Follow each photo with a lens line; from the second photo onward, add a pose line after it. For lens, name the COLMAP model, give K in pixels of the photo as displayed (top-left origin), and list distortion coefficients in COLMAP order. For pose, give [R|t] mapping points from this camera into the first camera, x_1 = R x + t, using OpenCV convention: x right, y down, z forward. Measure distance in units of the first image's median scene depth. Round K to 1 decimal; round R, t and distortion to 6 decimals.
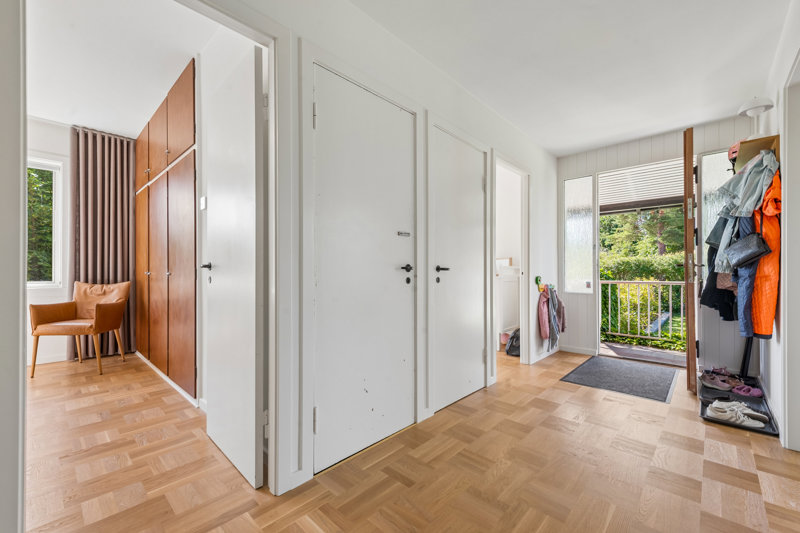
lens RADIAL K [[331.9, 0, 400.0], [0, 331.9, 266.5], [0, 0, 1]] dist [0.000419, 0.000154]
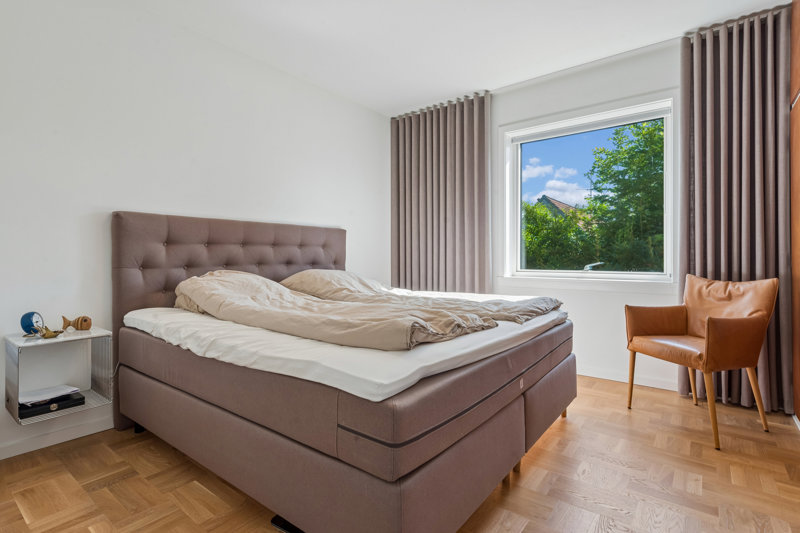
lens RADIAL K [[393.9, 0, 400.2], [0, 393.9, 261.4], [0, 0, 1]] dist [0.001424, 0.000221]
pose [[0.095295, 0.003582, -0.995443, -0.270764], [0.011833, 0.999919, 0.004731, 0.009419], [0.995379, -0.012230, 0.095245, 0.372234]]
